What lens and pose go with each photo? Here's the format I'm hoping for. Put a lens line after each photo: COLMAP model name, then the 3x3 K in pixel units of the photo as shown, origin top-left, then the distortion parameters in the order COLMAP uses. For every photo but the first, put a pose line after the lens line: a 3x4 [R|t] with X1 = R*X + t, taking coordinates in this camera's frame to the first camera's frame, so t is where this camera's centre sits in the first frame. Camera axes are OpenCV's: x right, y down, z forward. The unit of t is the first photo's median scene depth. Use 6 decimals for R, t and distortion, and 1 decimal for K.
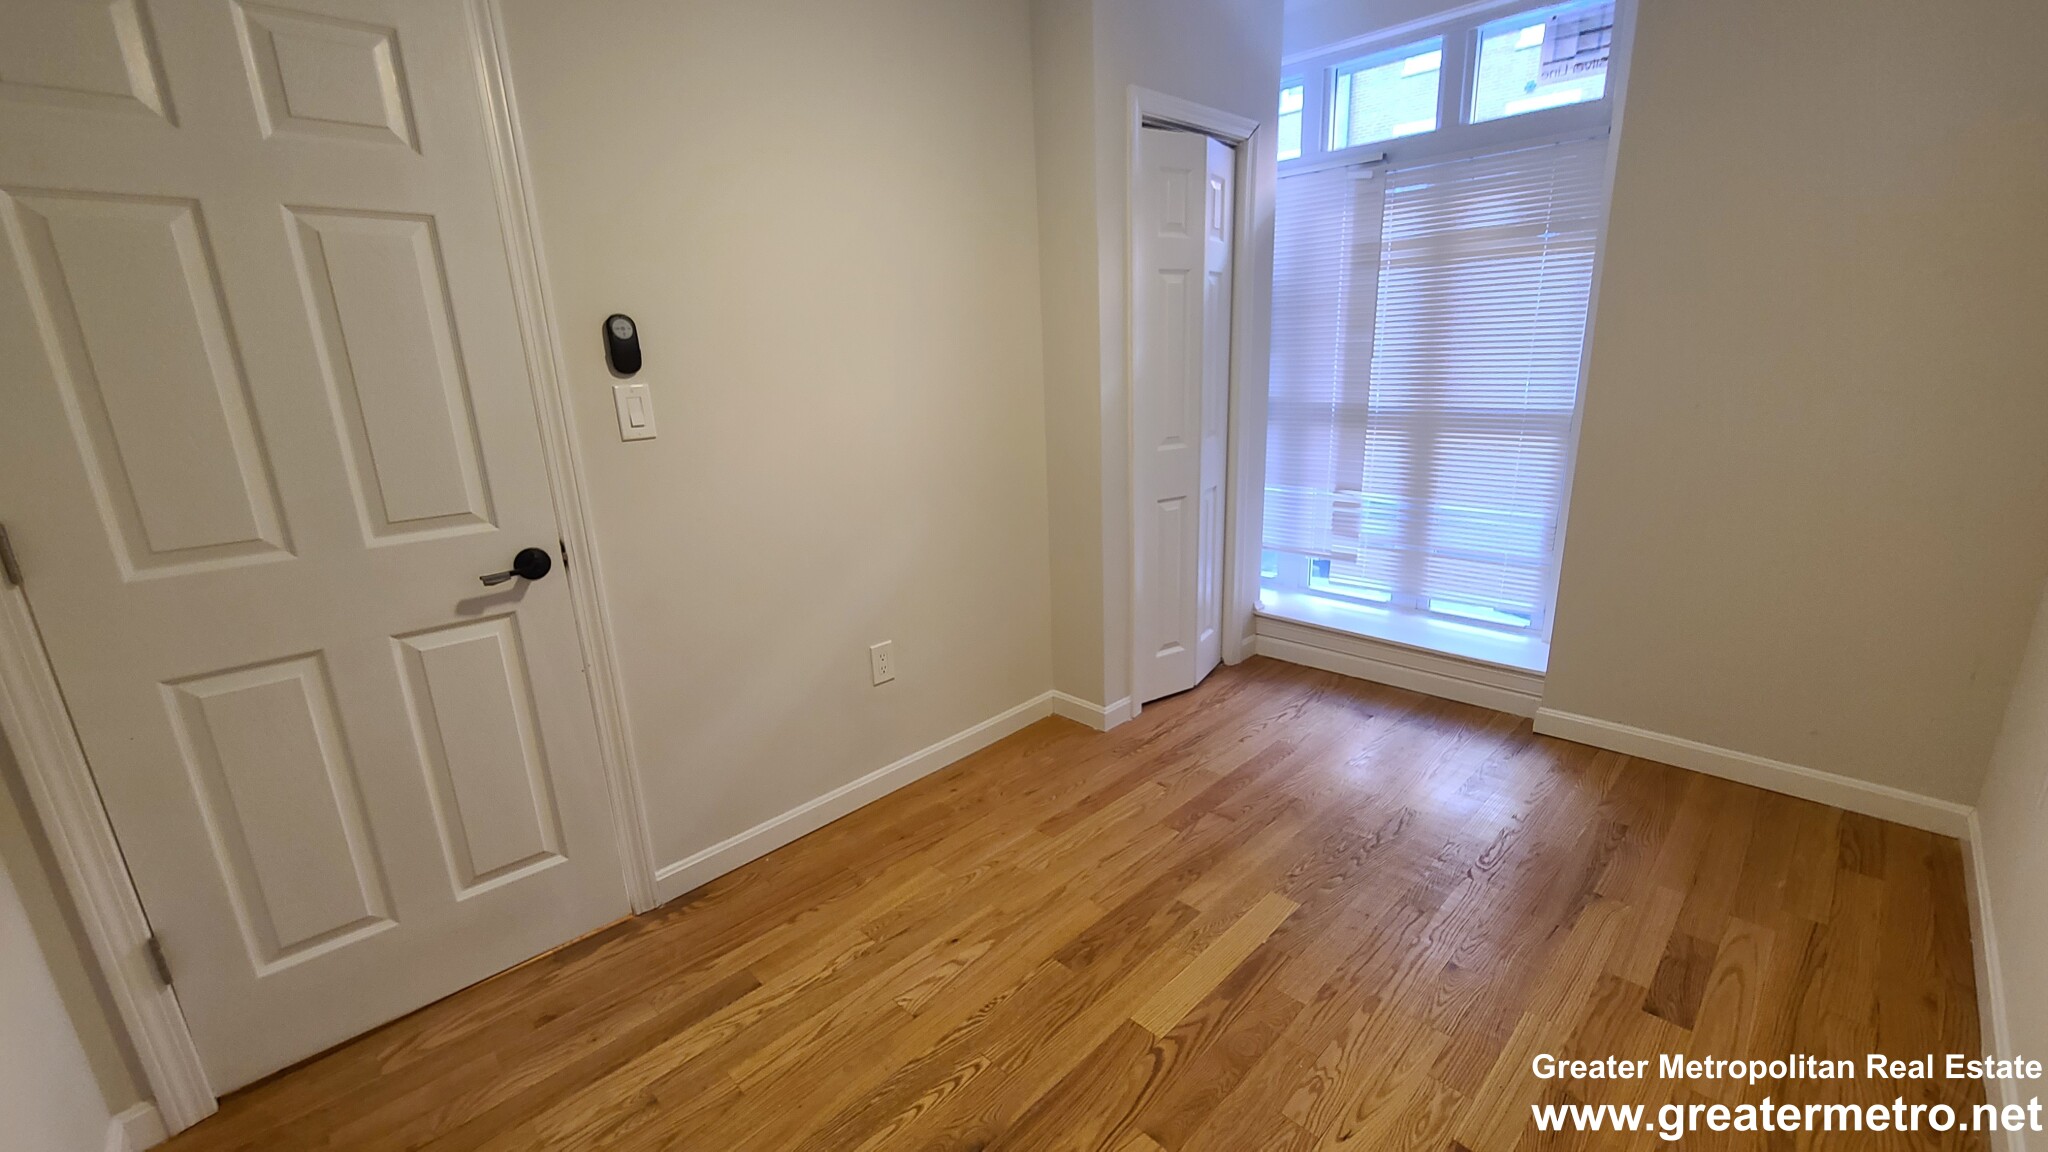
lens RADIAL K [[835.4, 0, 1037.5], [0, 835.4, 587.1], [0, 0, 1]] dist [-0.003346, -0.000484]
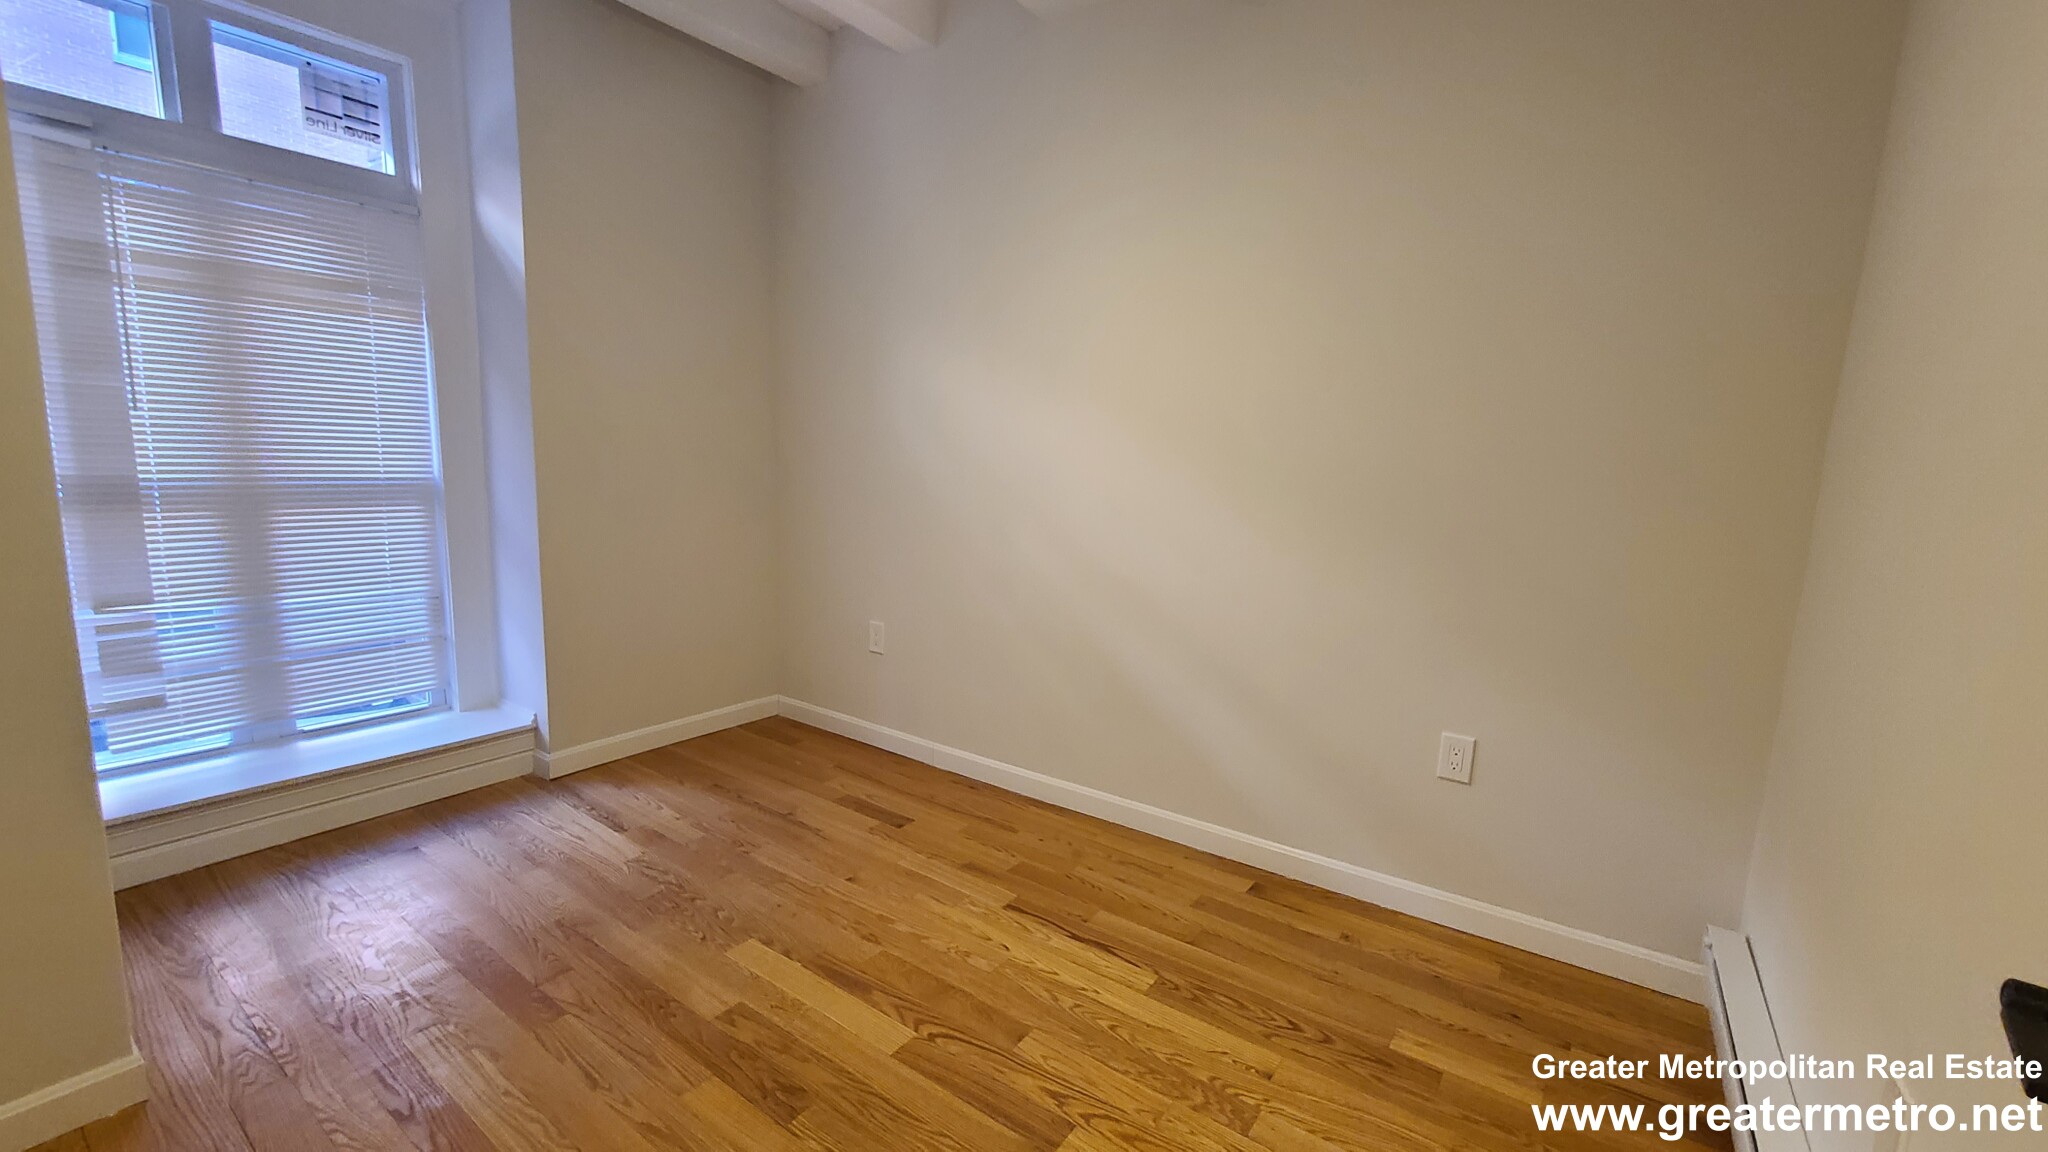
lens RADIAL K [[835.4, 0, 1037.5], [0, 835.4, 587.1], [0, 0, 1]] dist [-0.003346, -0.000484]
pose [[-0.171771, -0.128247, 0.976753, -0.627852], [0.234921, 0.957554, 0.167039, -0.111037], [-0.956717, 0.258153, -0.134352, 0.625374]]
